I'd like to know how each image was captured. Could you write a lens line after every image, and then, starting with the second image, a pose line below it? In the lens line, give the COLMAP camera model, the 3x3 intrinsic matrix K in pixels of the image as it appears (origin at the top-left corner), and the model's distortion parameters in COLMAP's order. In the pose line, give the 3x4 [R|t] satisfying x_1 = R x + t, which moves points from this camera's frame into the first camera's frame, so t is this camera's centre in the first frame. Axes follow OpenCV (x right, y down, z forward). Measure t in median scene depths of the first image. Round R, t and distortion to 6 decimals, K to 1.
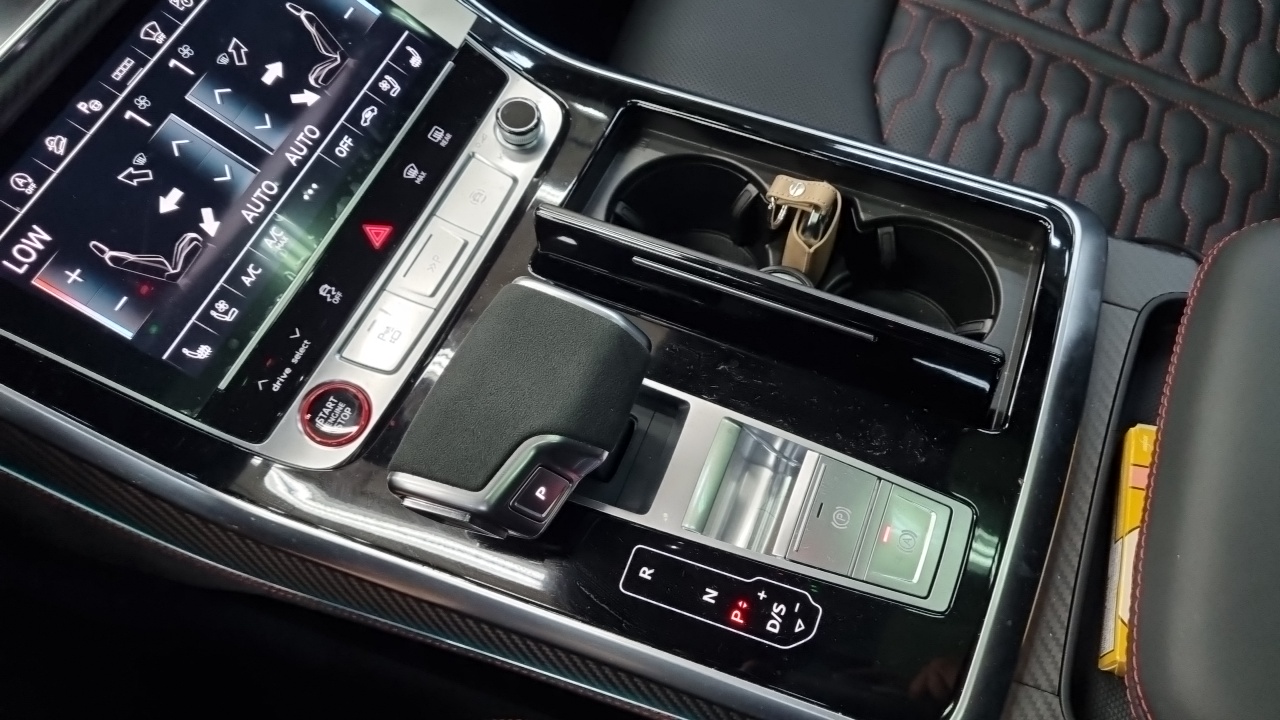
lens RADIAL K [[961.3, 0, 640.0], [0, 961.3, 360.0], [0, 0, 1]] dist [0.047977, -0.064996]
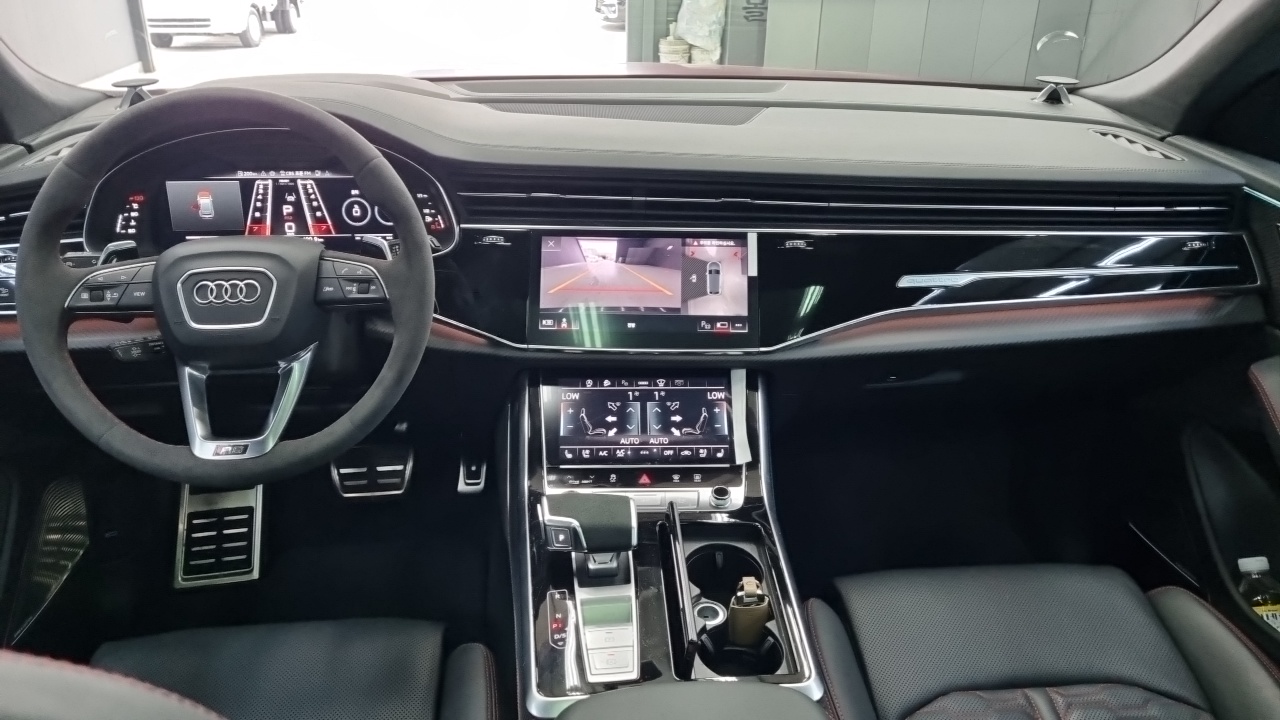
lens RADIAL K [[961.3, 0, 640.0], [0, 961.3, 360.0], [0, 0, 1]] dist [0.047977, -0.064996]
pose [[0.456773, 0.511683, -0.727694, 1.422705], [-0.818682, 0.561815, -0.118843, -0.001073], [0.348019, 0.650035, 0.675528, -0.902083]]
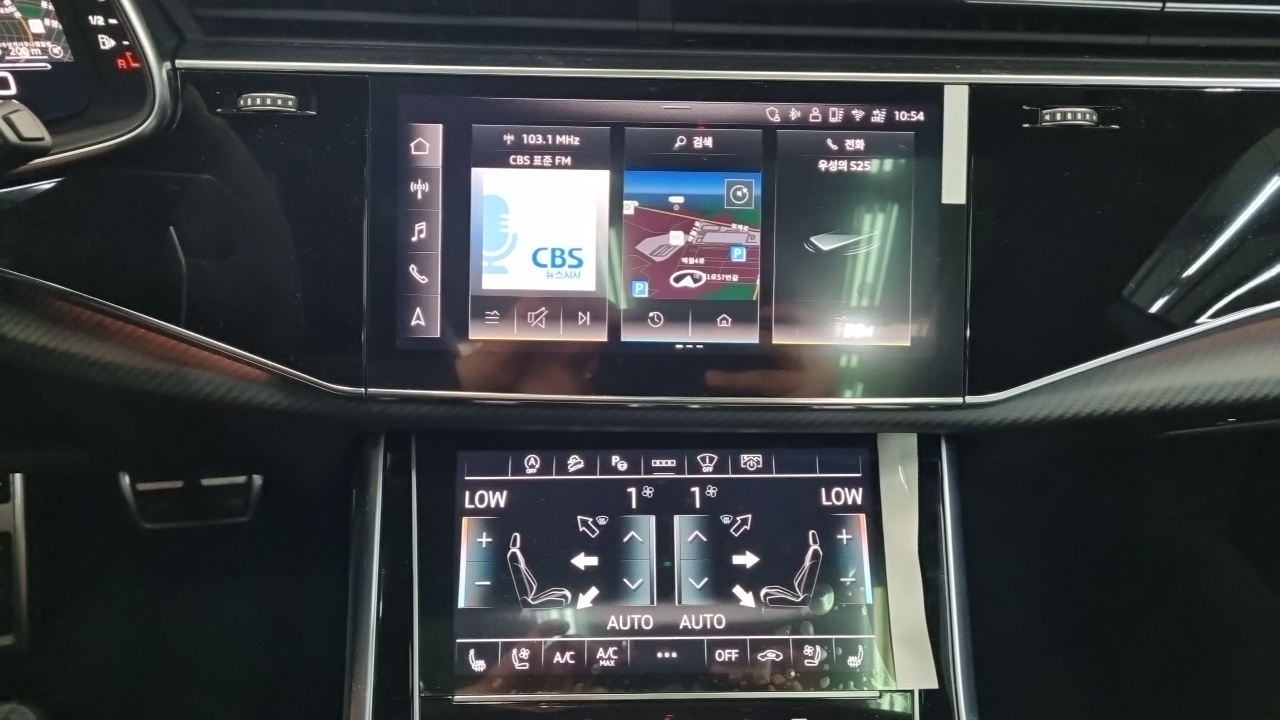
lens RADIAL K [[961.3, 0, 640.0], [0, 961.3, 360.0], [0, 0, 1]] dist [0.047977, -0.064996]
pose [[0.449825, 0.638553, -0.624426, 0.085592], [-0.821585, 0.570016, -0.008942, -0.332191], [0.350223, 0.517041, 0.781033, 0.038534]]
